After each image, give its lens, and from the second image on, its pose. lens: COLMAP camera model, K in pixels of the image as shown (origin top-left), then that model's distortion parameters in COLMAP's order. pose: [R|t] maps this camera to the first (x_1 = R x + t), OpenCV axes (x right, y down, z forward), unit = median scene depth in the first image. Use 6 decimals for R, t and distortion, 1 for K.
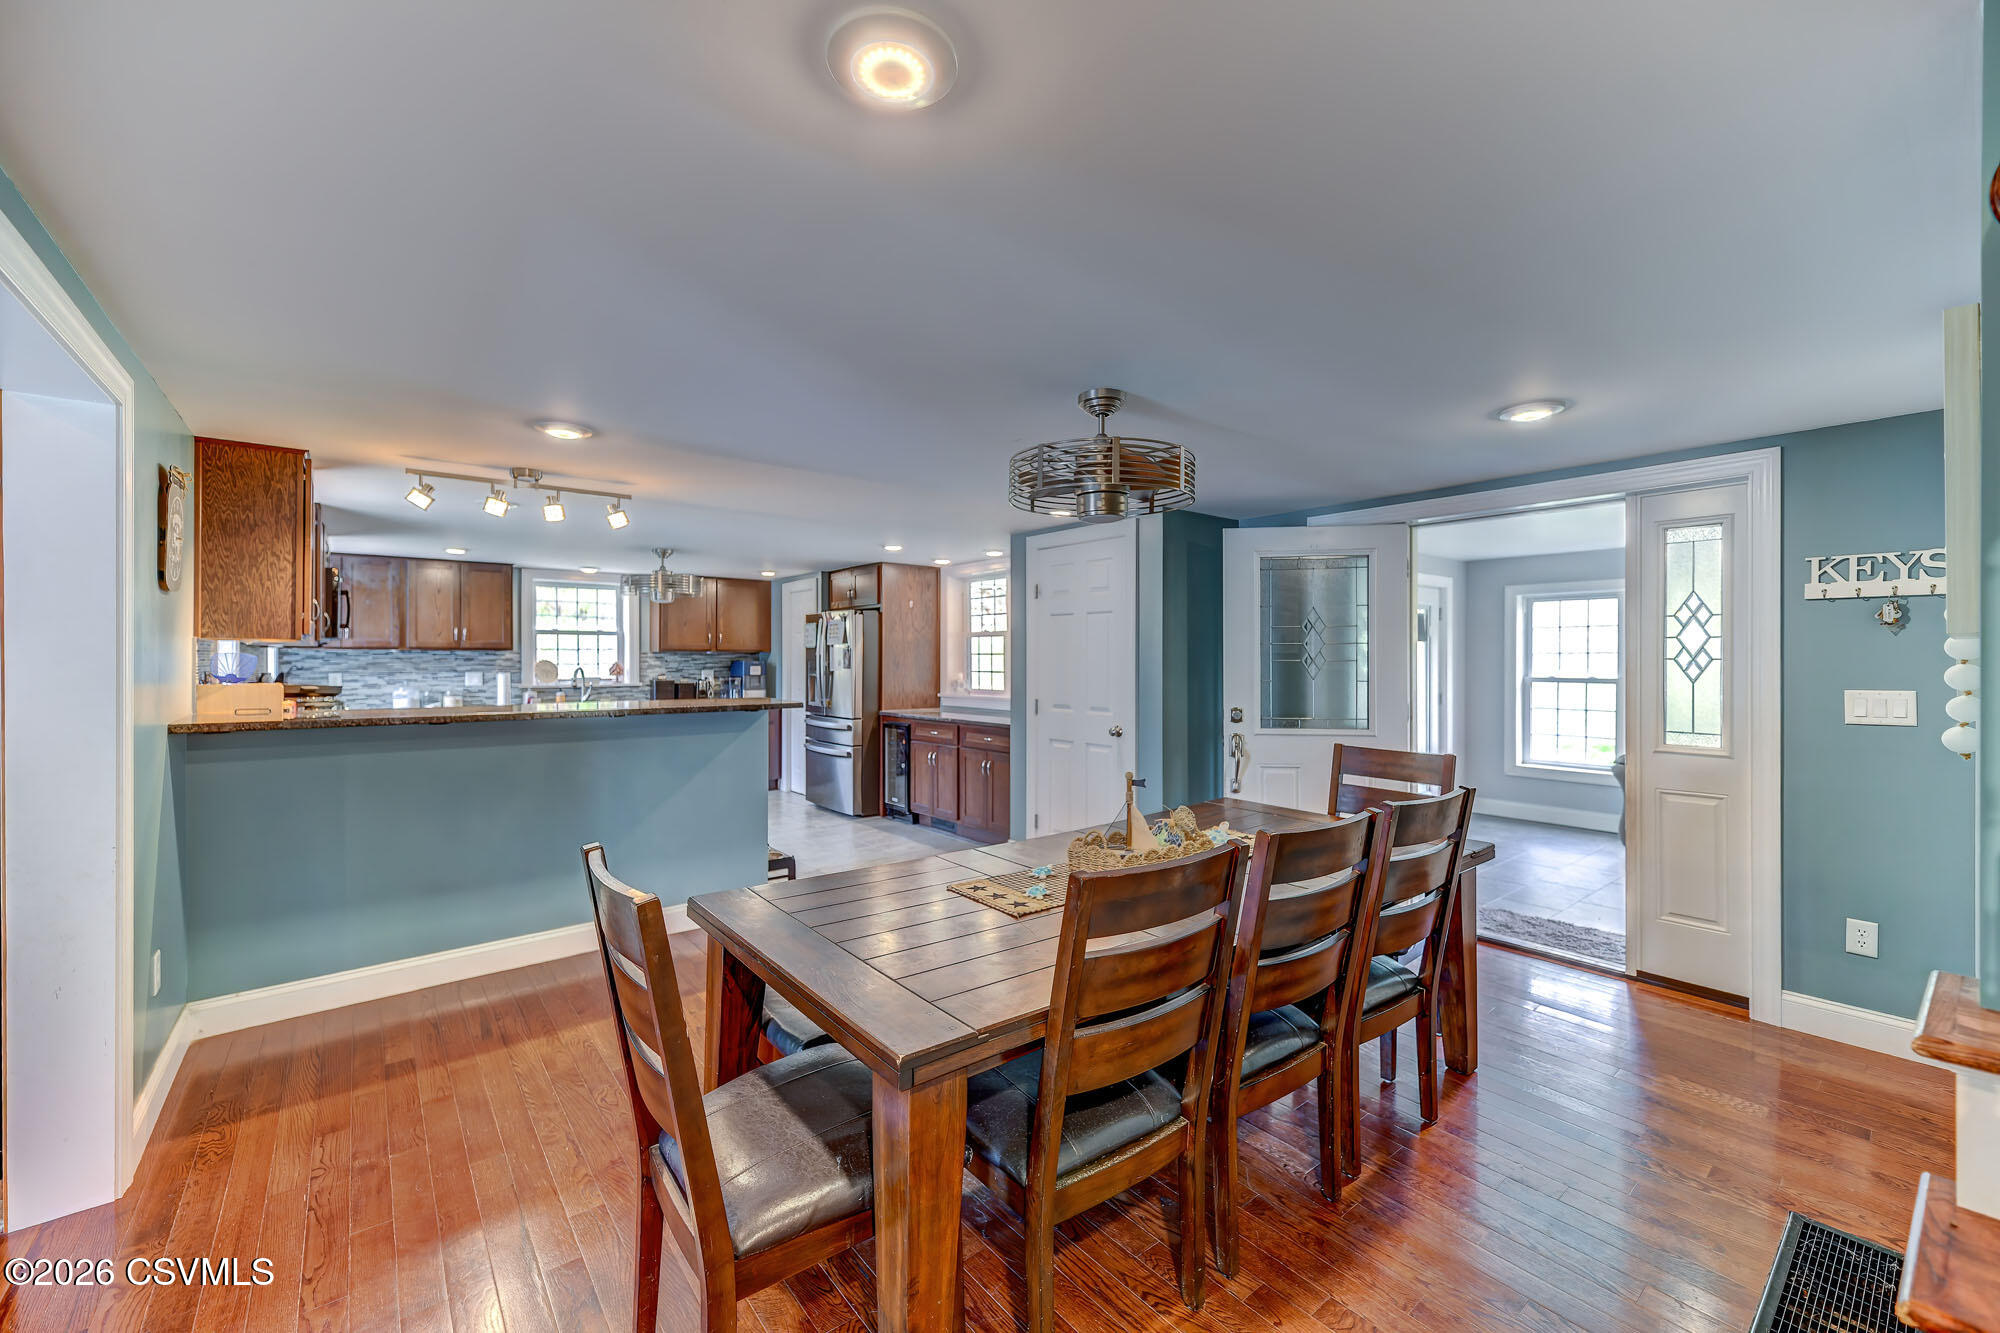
lens RADIAL K [[802.3, 0, 1012.4], [0, 802.3, 658.5], [0, 0, 1]] dist [0.009702, -0.001382]
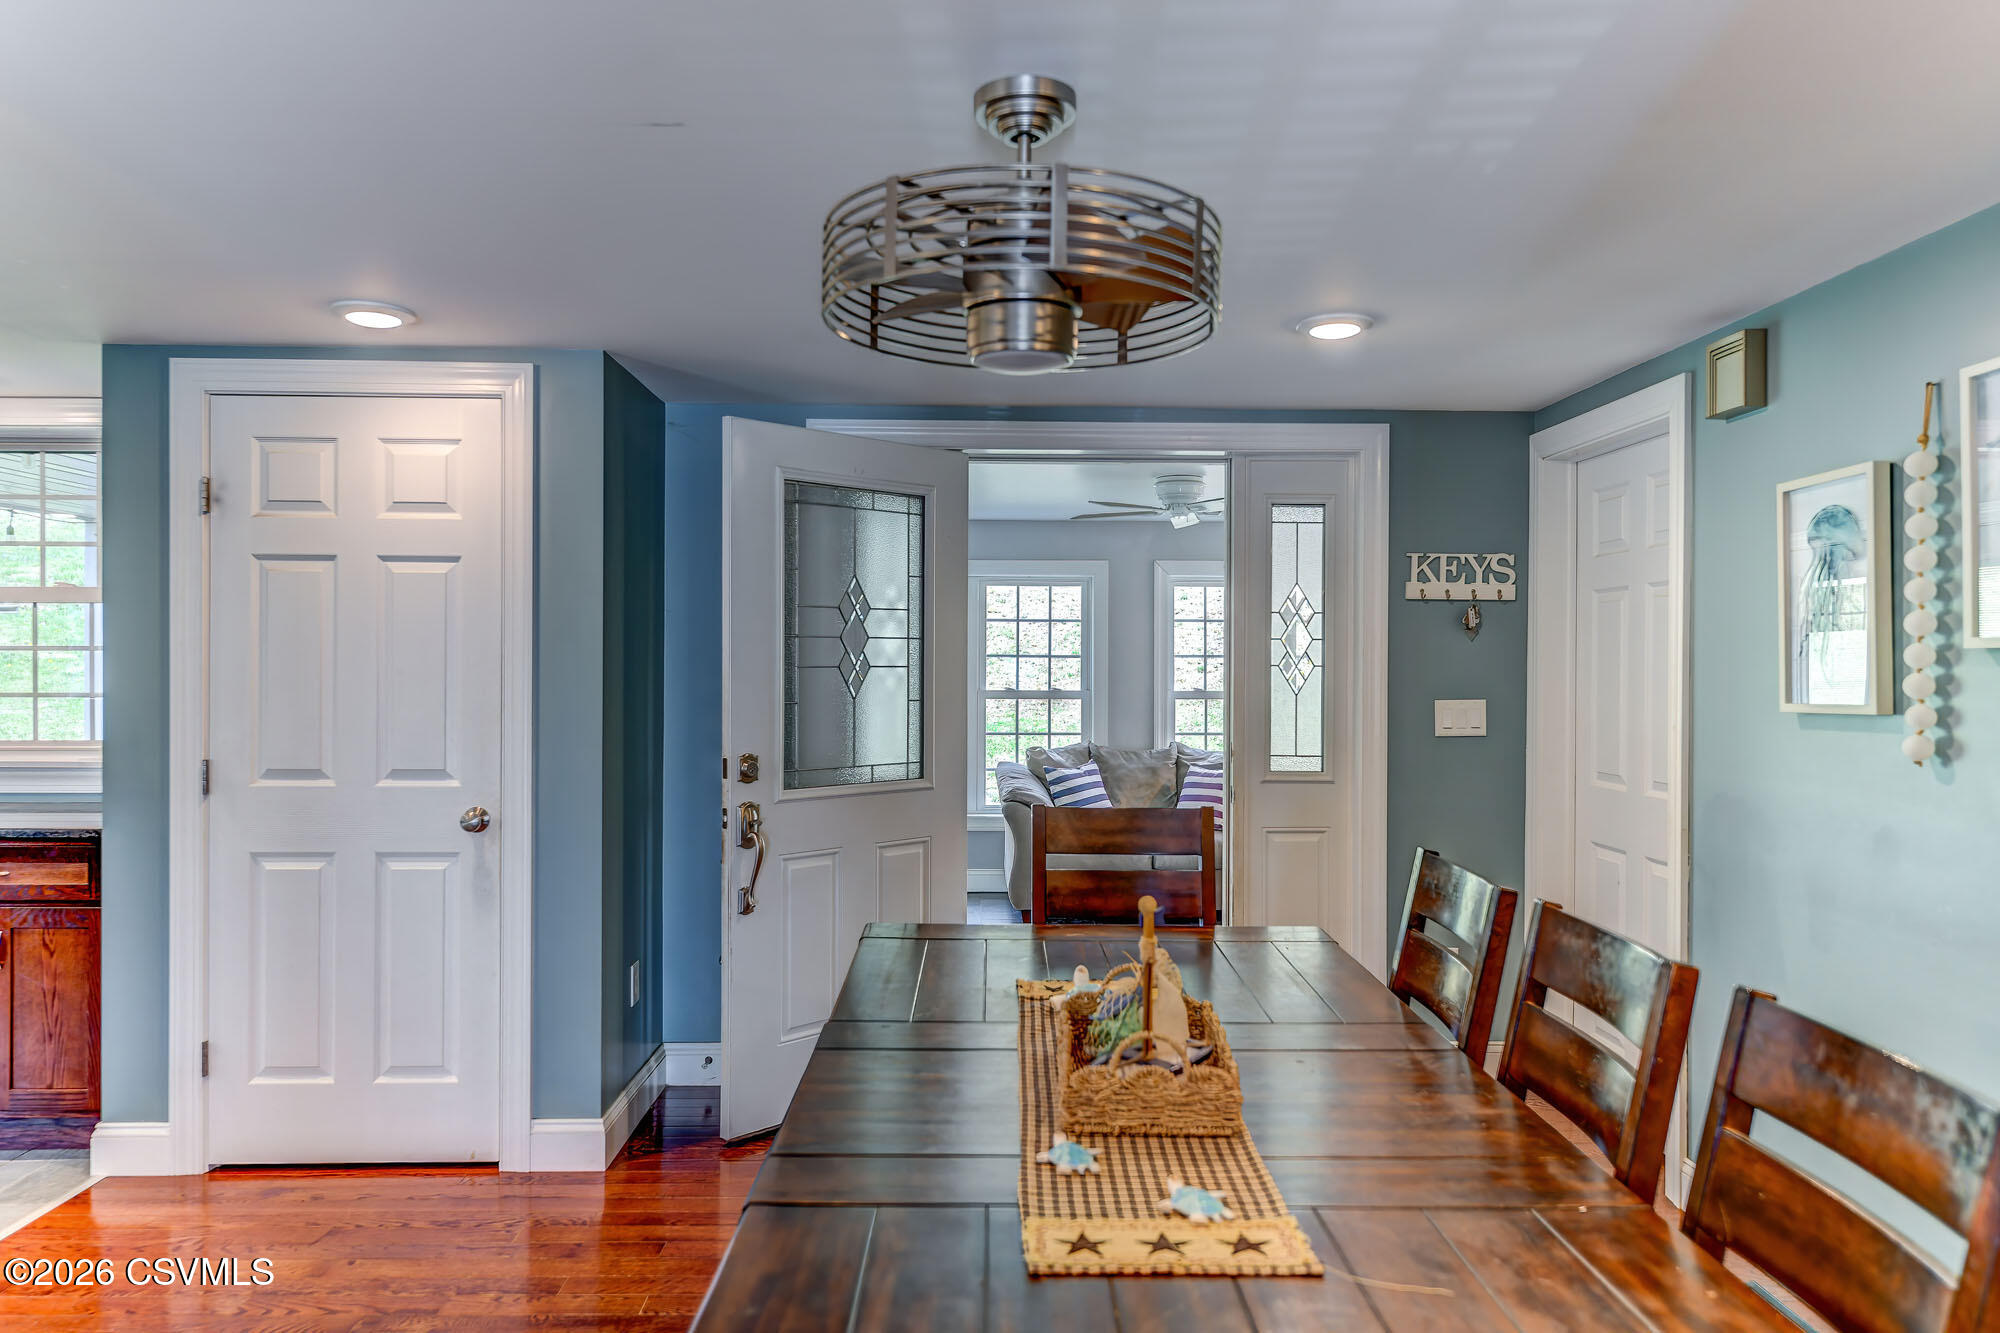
lens RADIAL K [[1296.4, 0, 999.7], [0, 1296.4, 667.2], [0, 0, 1]] dist [-0.001682, 0.000397]
pose [[0.608220, 0.001349, 0.793767, -0.396941], [-0.004098, 0.999991, 0.001441, 0.001485], [-0.793758, -0.004130, 0.608220, 0.447568]]
